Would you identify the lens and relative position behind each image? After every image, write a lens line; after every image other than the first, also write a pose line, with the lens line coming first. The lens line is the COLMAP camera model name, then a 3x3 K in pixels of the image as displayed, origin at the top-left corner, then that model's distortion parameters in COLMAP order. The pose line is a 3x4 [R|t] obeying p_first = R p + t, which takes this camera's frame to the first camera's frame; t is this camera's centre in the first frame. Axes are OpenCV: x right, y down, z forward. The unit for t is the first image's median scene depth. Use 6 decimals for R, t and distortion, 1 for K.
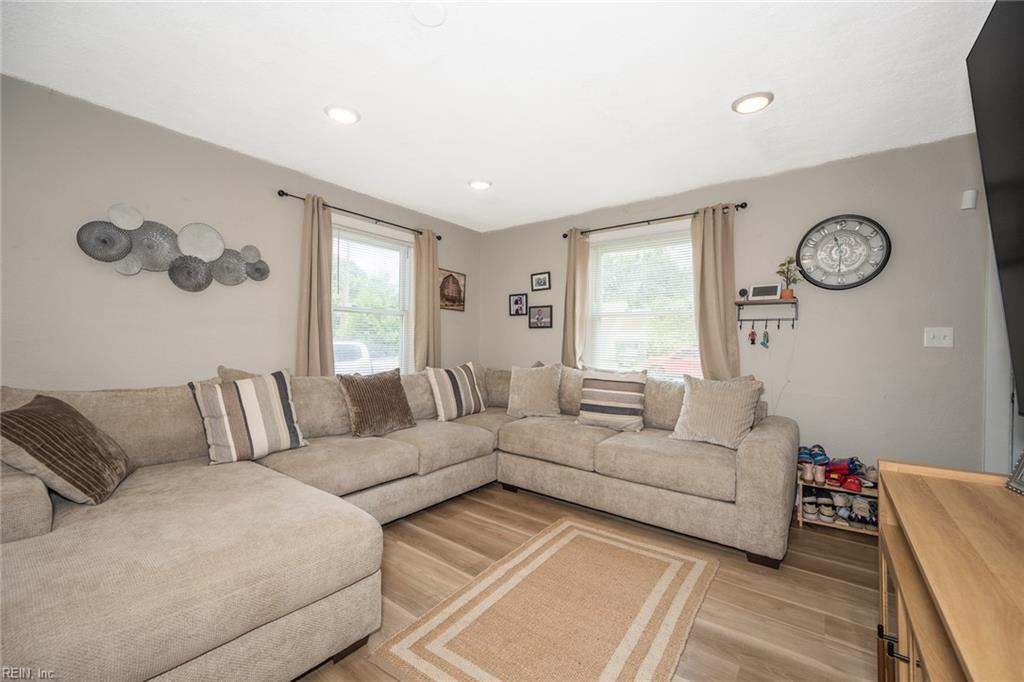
lens RADIAL K [[395.7, 0, 529.5], [0, 395.7, 344.2], [0, 0, 1]] dist [0.001029, -0.000030]
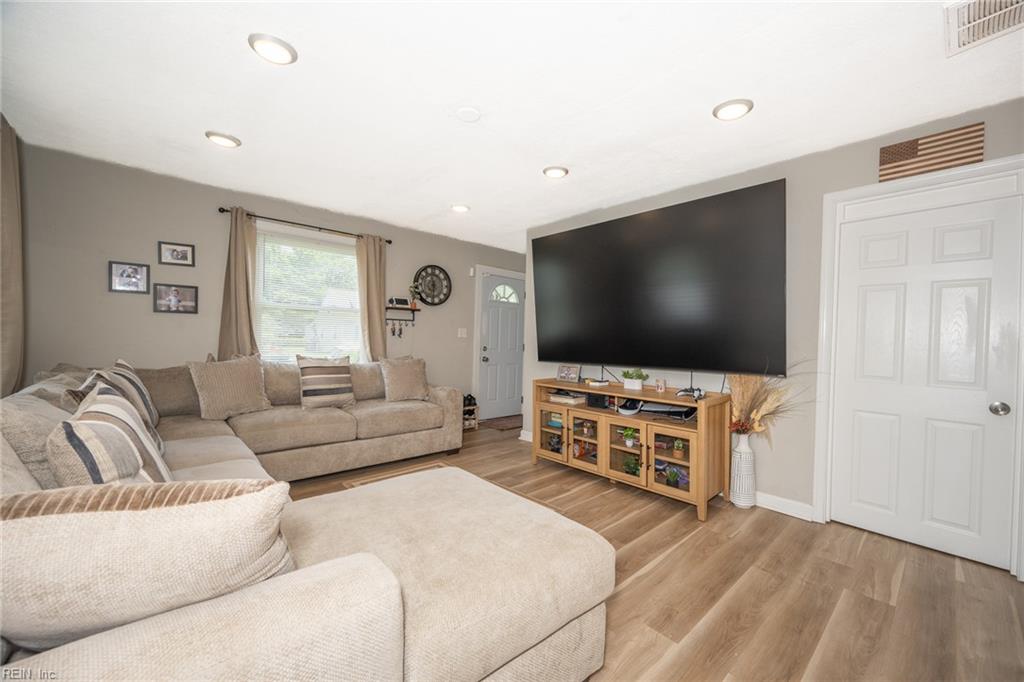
lens RADIAL K [[399.5, 0, 512.0], [0, 399.5, 341.0], [0, 0, 1]] dist [0.000118, 0.000083]
pose [[0.215351, -0.014373, 0.976431, -0.951458], [-0.020773, 0.999598, 0.019295, -0.020678], [-0.976316, -0.024438, 0.214965, 0.257016]]
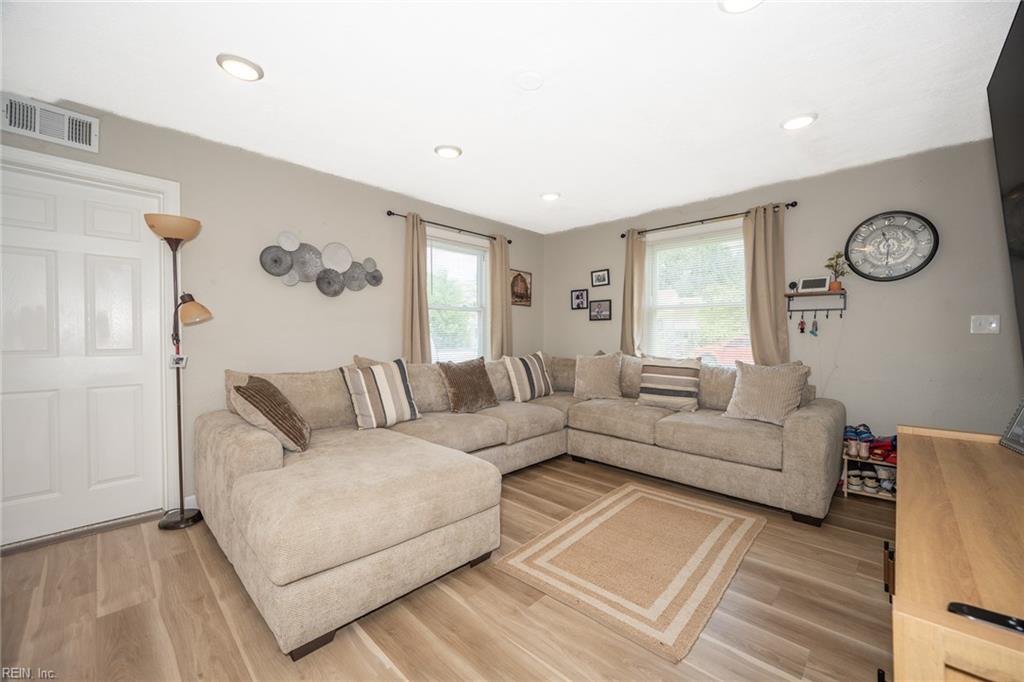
lens RADIAL K [[389.4, 0, 537.9], [0, 389.4, 344.6], [0, 0, 1]] dist [-0.000647, 0.000000]
pose [[0.994904, -0.008927, -0.100428, -0.057604], [0.011408, 0.999643, 0.024156, -0.001924], [0.100176, -0.025178, 0.994651, -0.155654]]
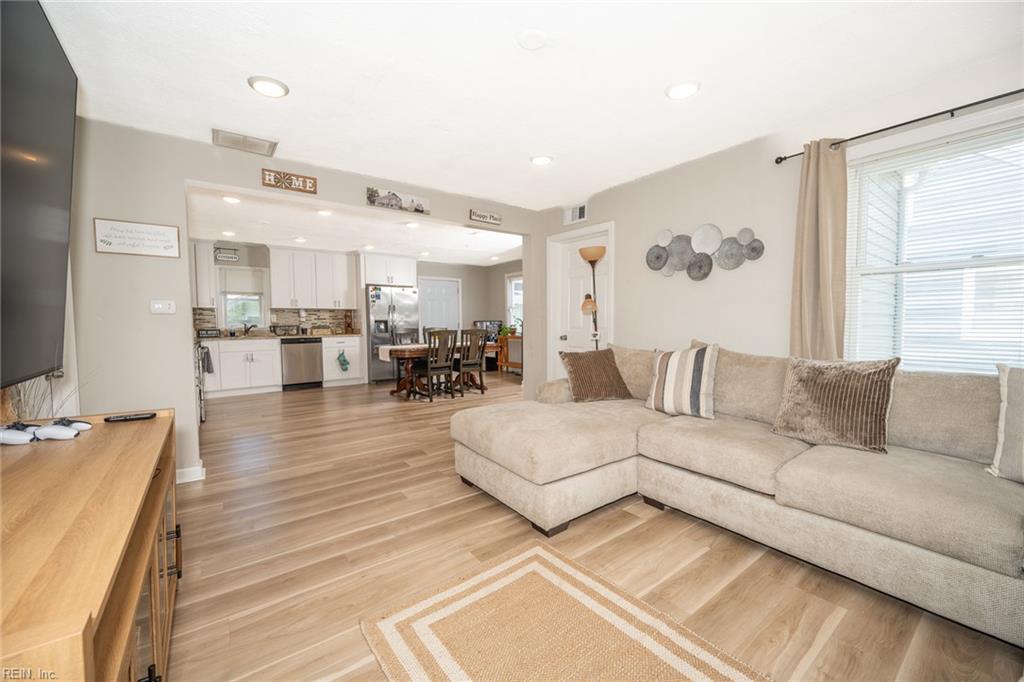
lens RADIAL K [[415.0, 0, 512.0], [0, 415.0, 341.0], [0, 0, 1]] dist [-0.011858, -0.000043]
pose [[-0.296077, 0.035485, -0.954505, 0.523611], [0.003969, 0.999347, 0.035920, 0.010721], [0.955156, 0.006846, -0.296024, 0.697730]]
